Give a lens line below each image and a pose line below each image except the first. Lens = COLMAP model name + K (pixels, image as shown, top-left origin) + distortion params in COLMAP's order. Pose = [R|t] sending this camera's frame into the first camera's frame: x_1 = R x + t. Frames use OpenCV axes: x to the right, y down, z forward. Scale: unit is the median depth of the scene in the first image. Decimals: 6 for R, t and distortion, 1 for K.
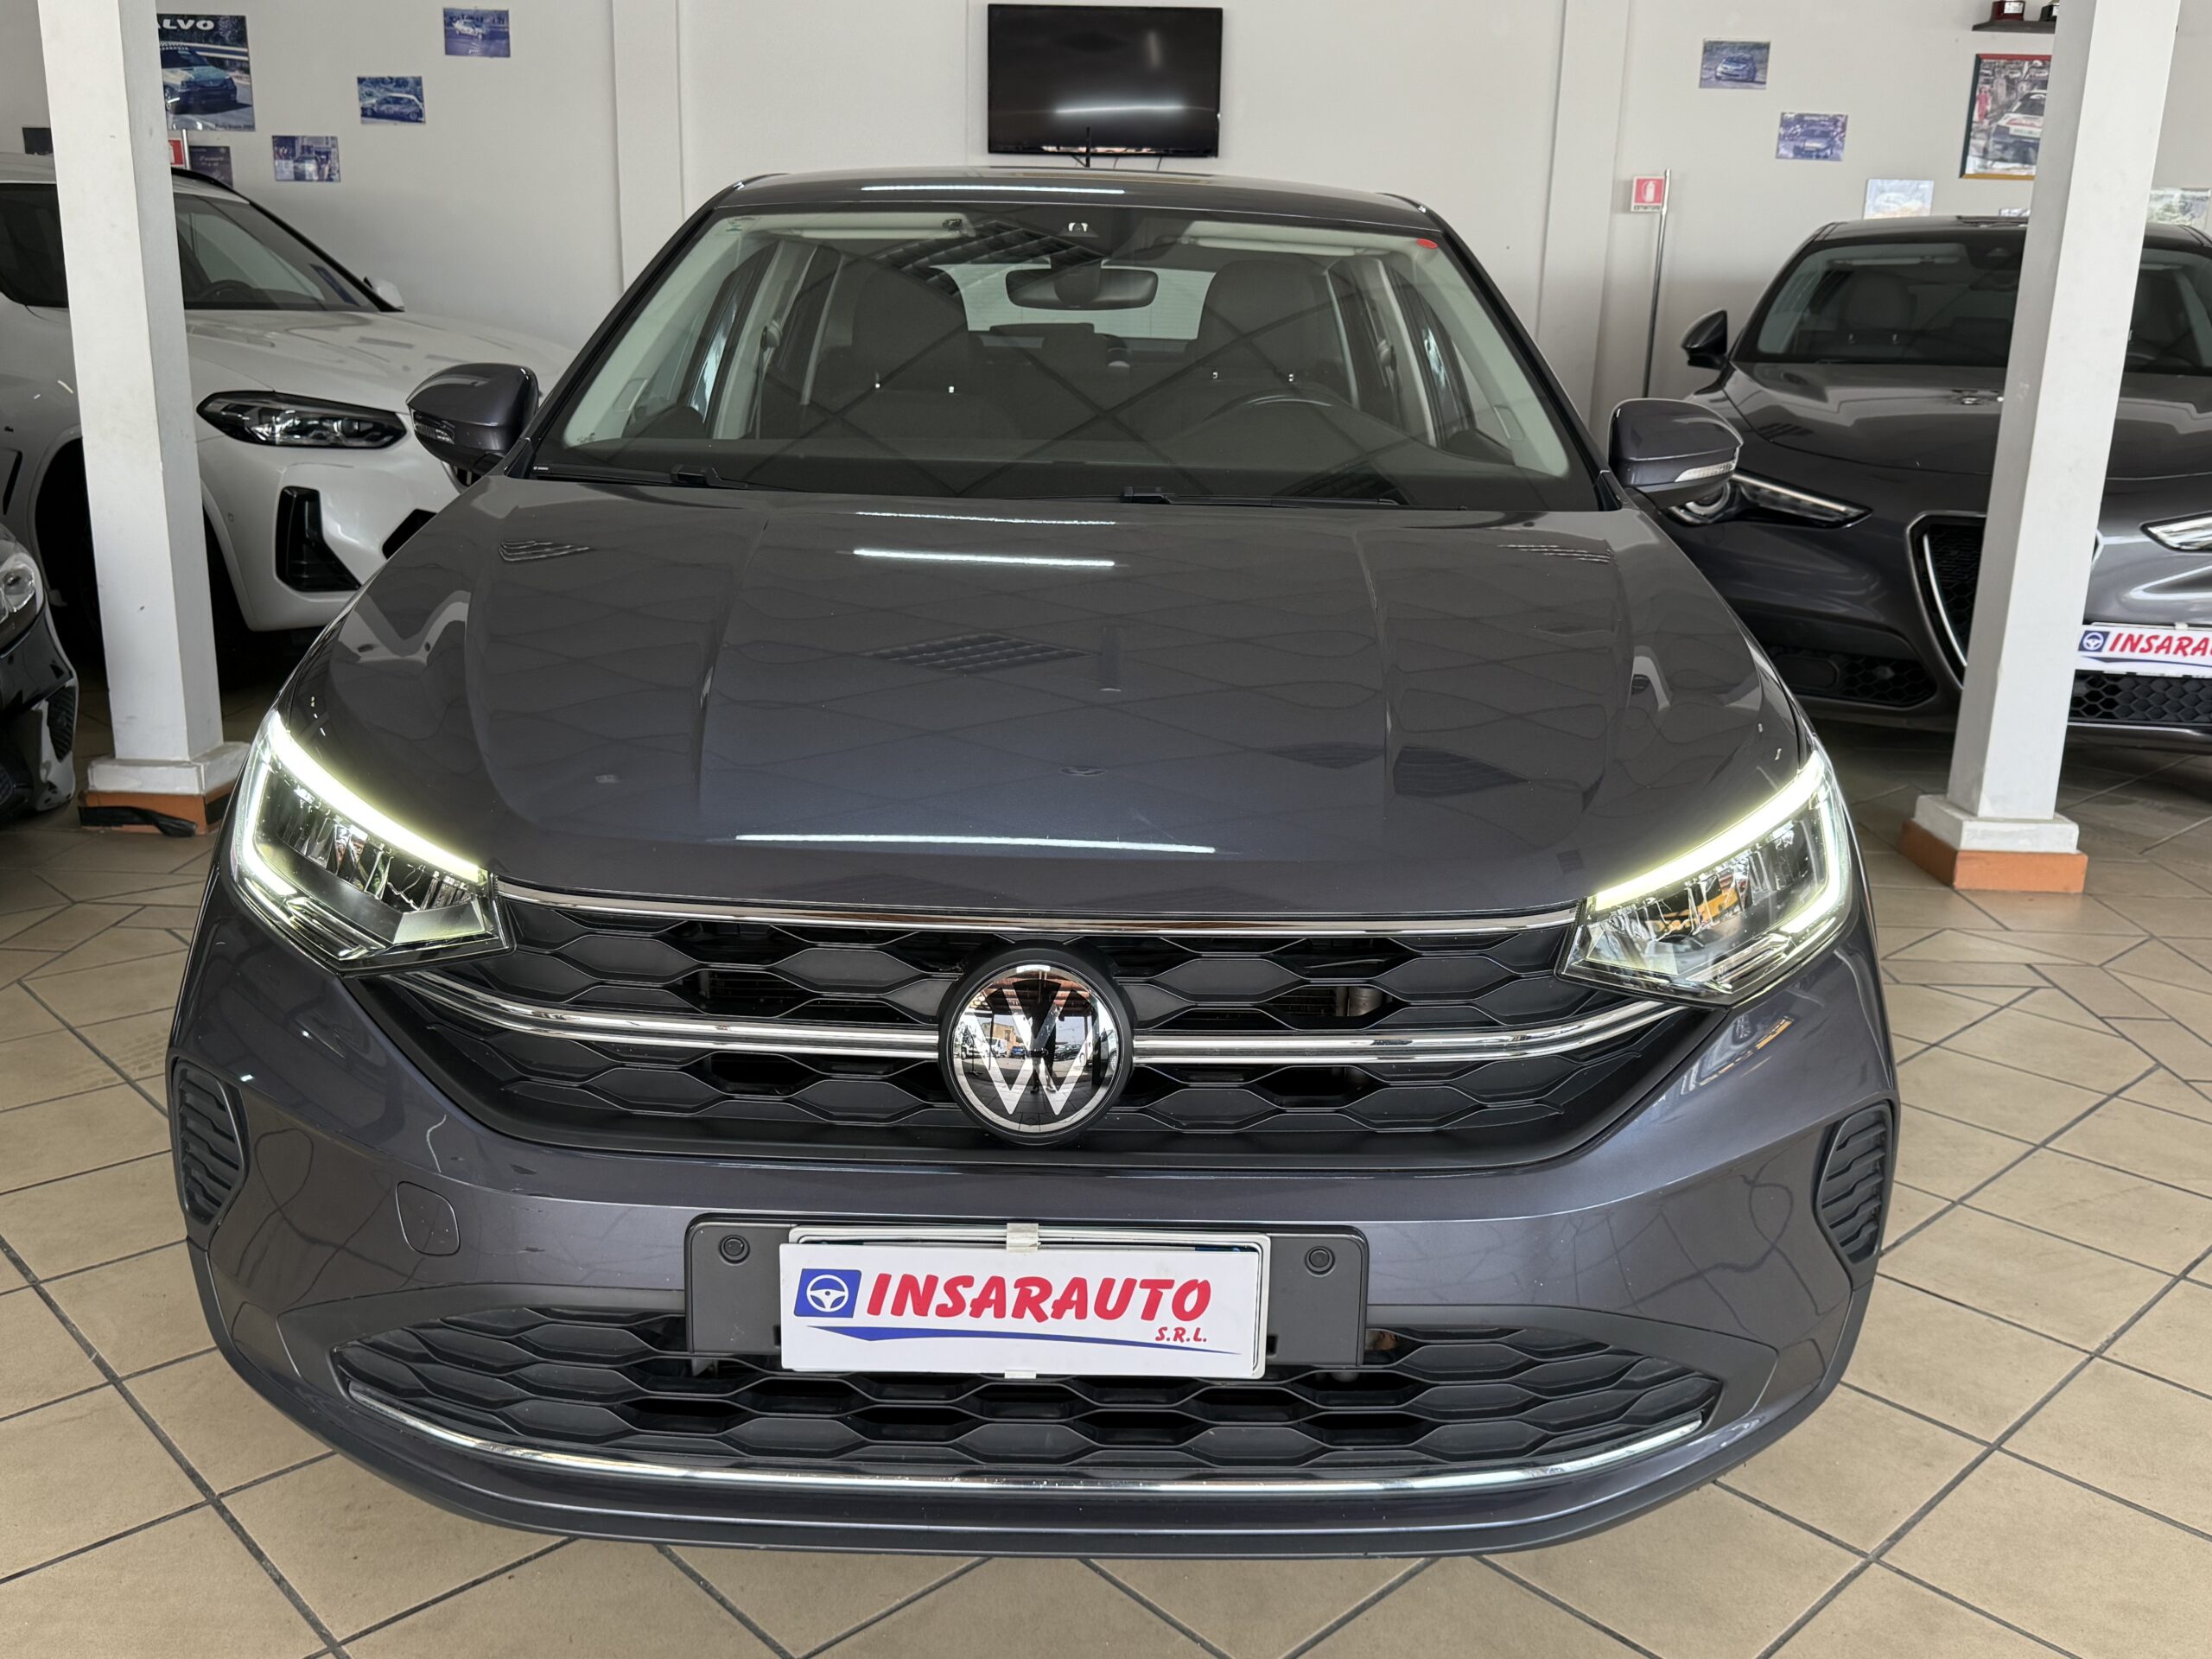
lens RADIAL K [[1933.9, 0, 1147.6], [0, 1933.9, 817.7], [0, 0, 1]] dist [0.059562, -0.086360]
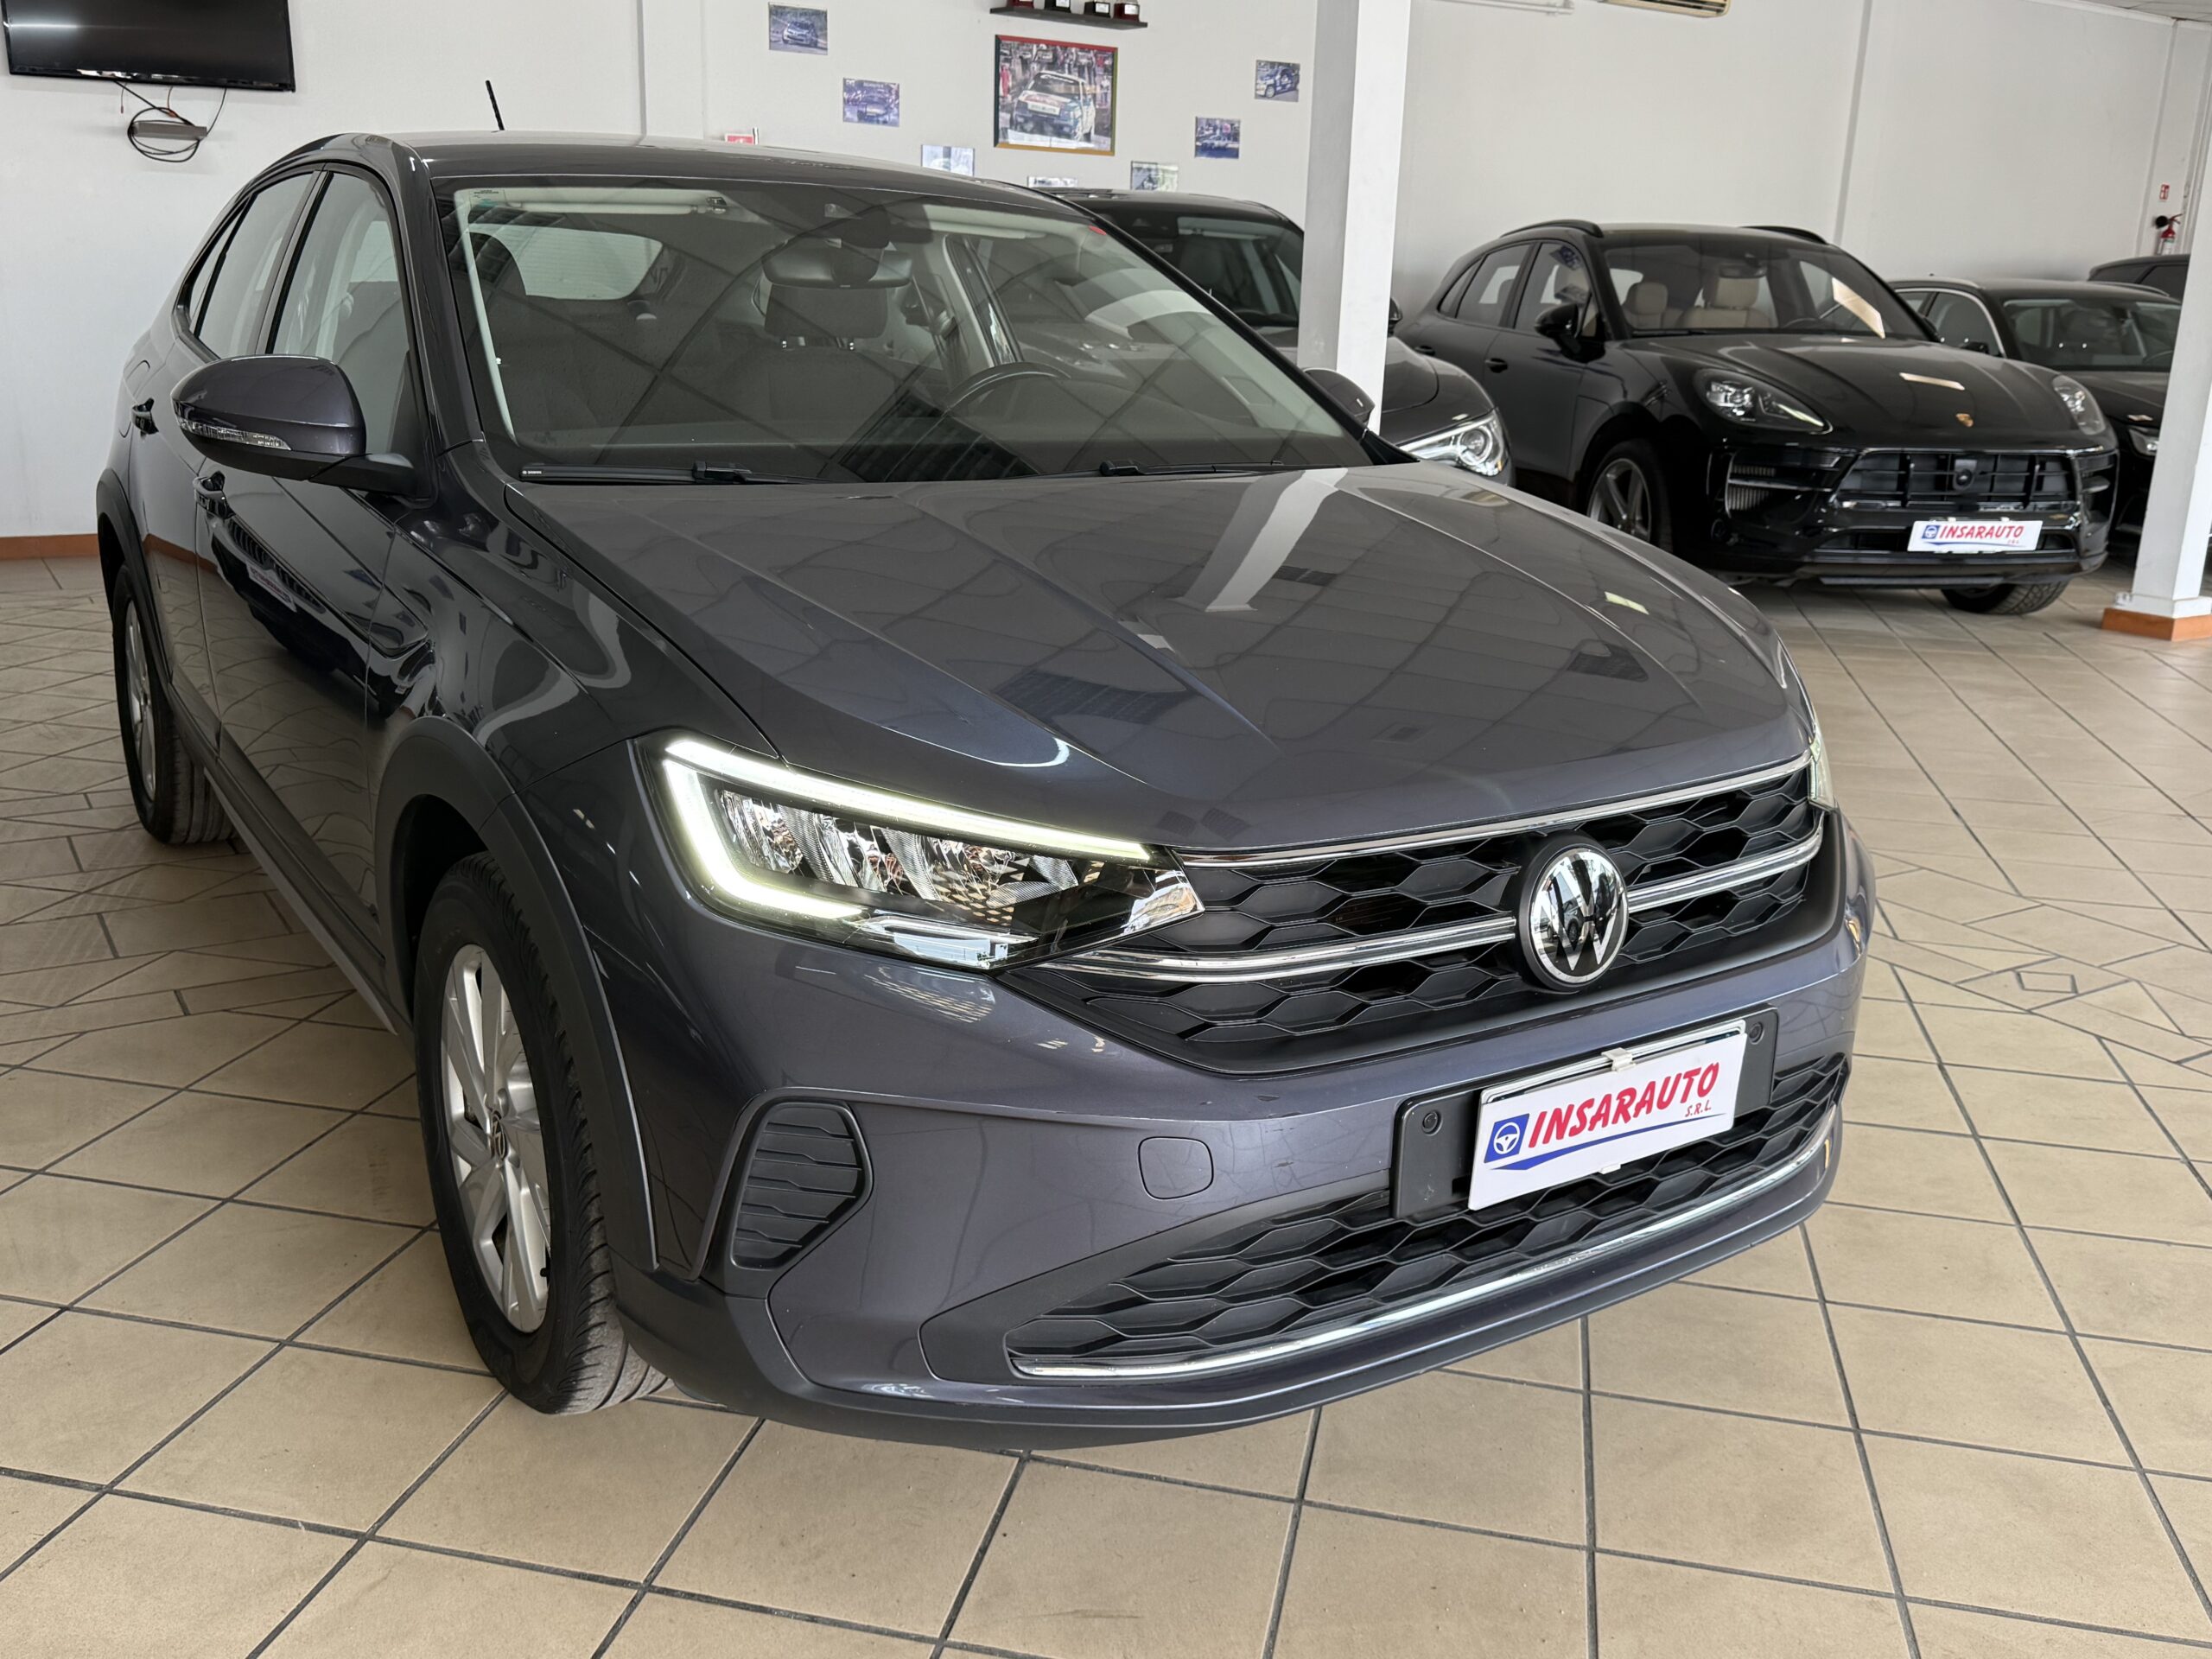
lens RADIAL K [[1933.9, 0, 1110.3], [0, 1933.9, 829.5], [0, 0, 1]] dist [0.059562, -0.086360]
pose [[0.838498, -0.150639, 0.523668, -0.953902], [0.131928, 0.988558, 0.073125, -0.066598], [-0.528692, 0.007772, 0.848778, 0.093779]]
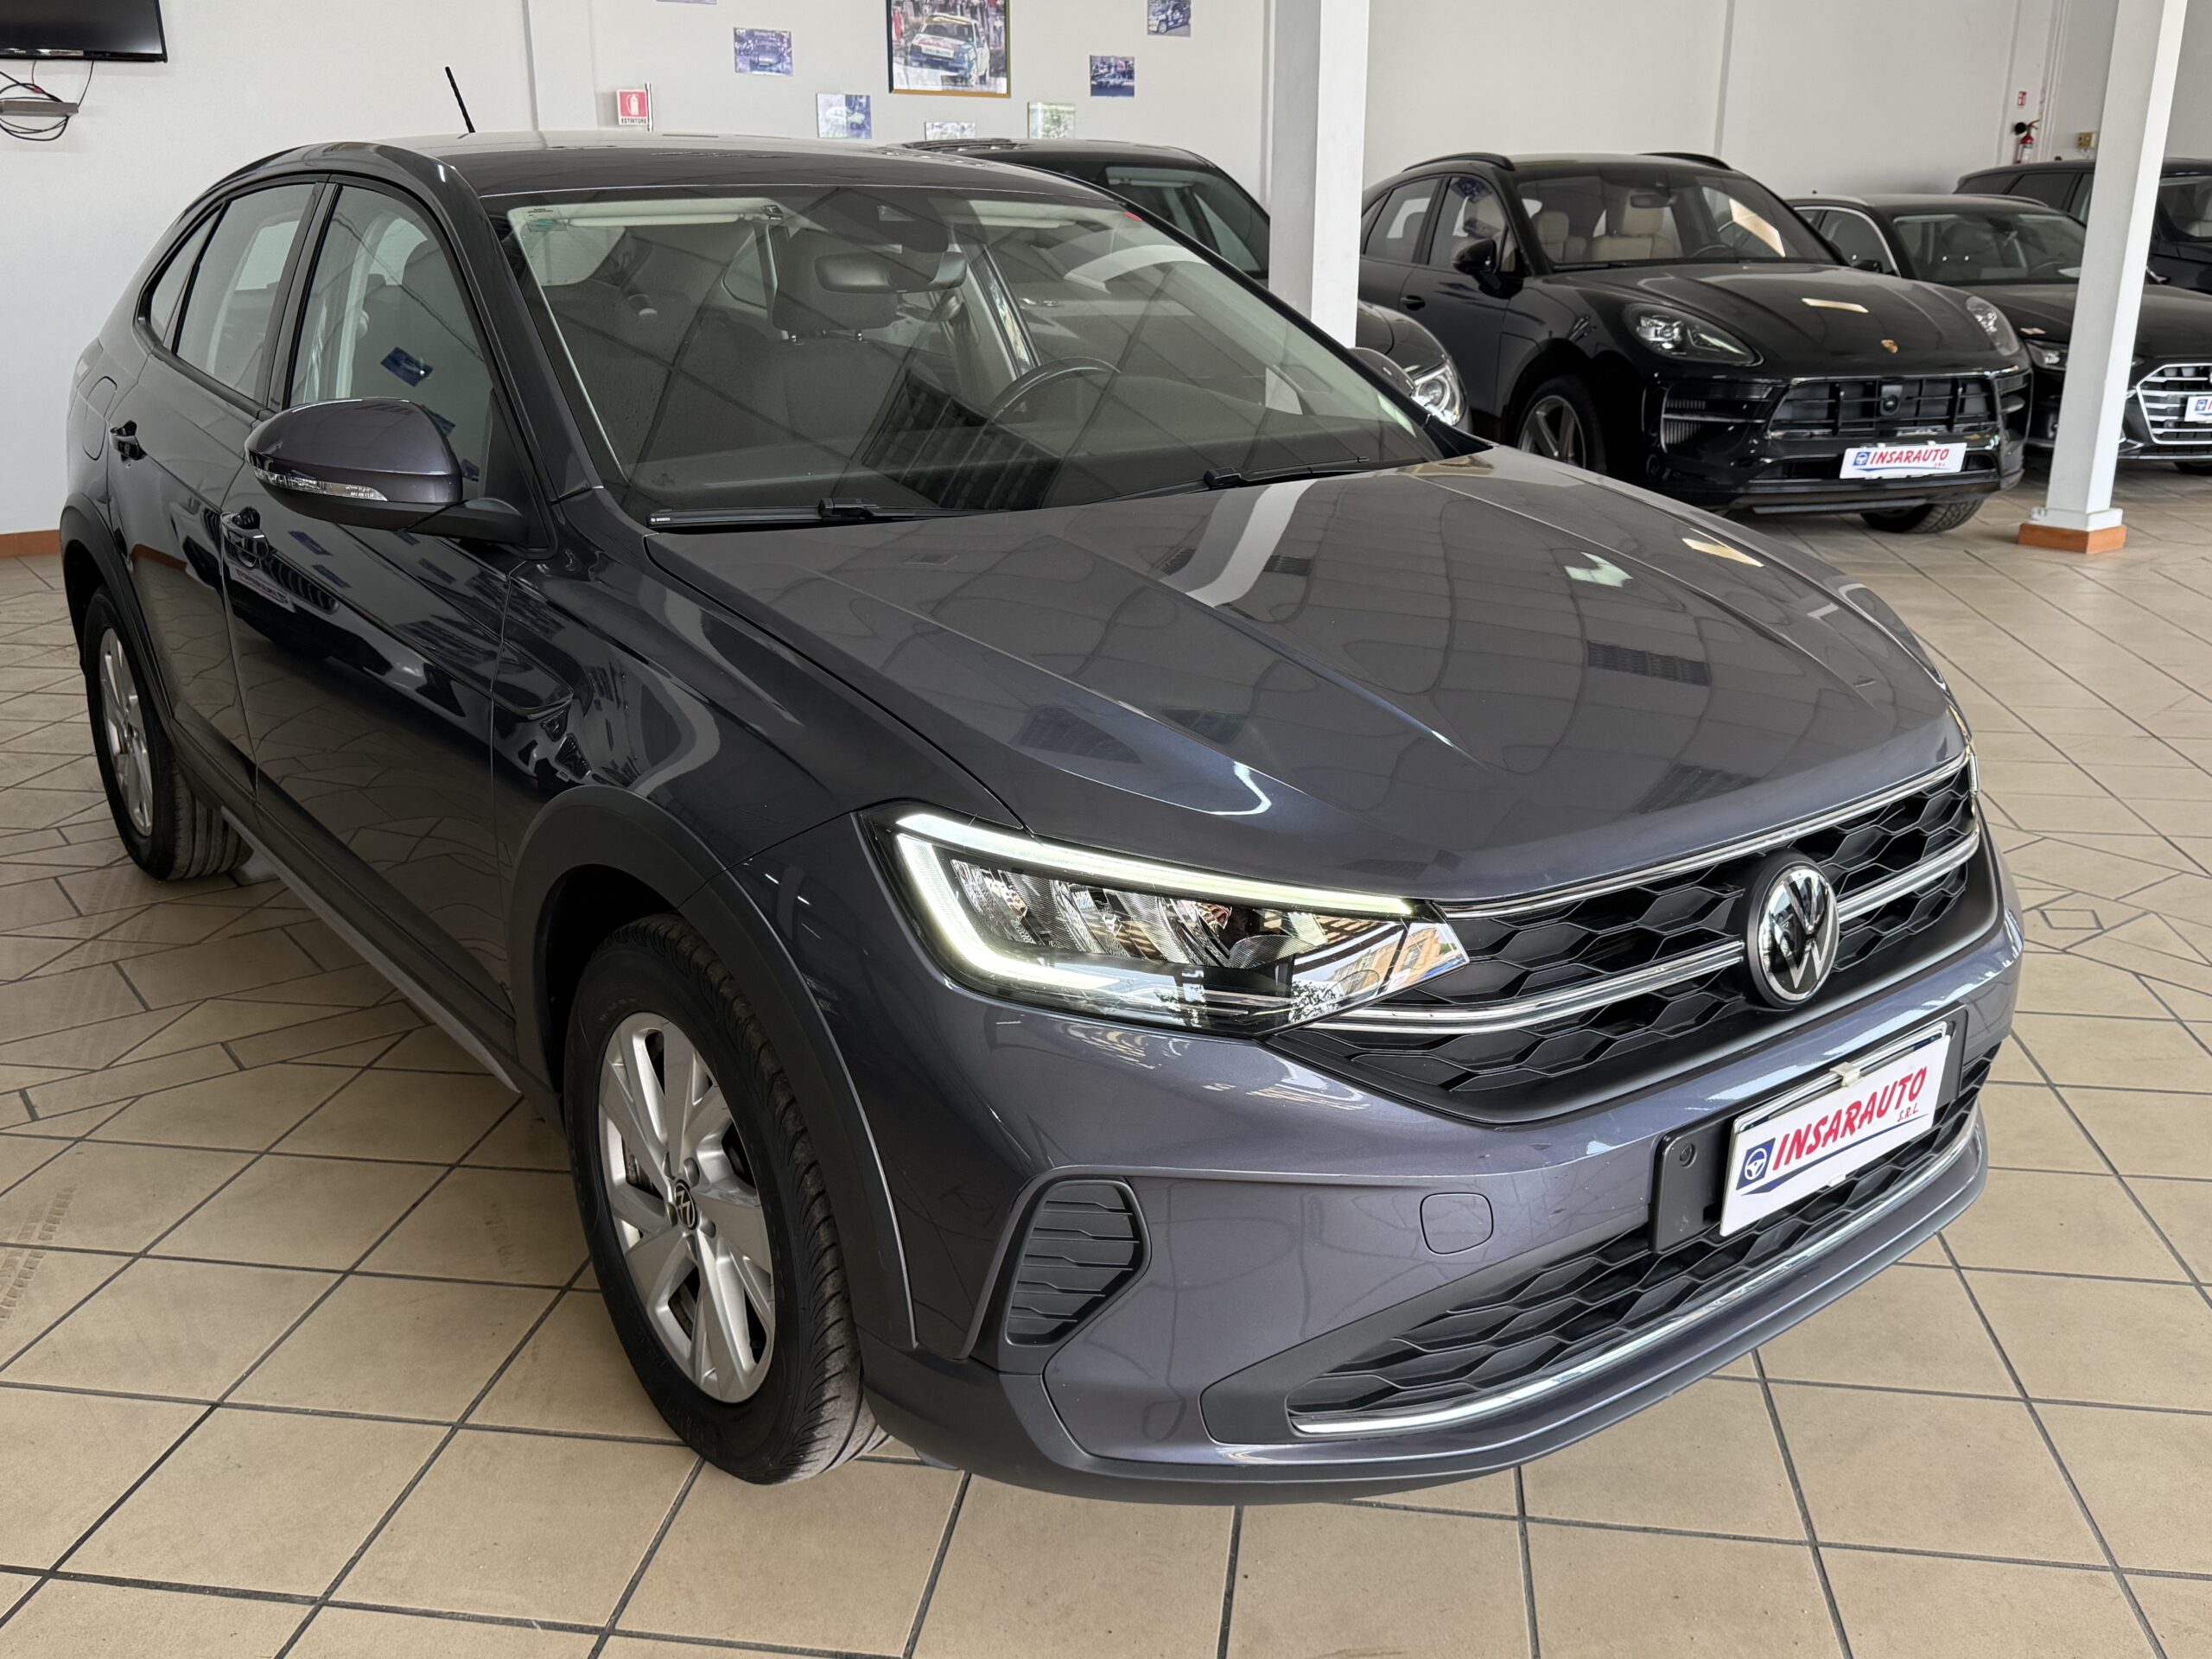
lens RADIAL K [[1933.9, 0, 1105.3], [0, 1933.9, 828.4], [0, 0, 1]] dist [0.059562, -0.086360]
pose [[0.791822, -0.213544, 0.572204, -1.117938], [0.177370, 0.976907, 0.119131, -0.177059], [-0.584430, 0.007161, 0.811413, 0.232361]]
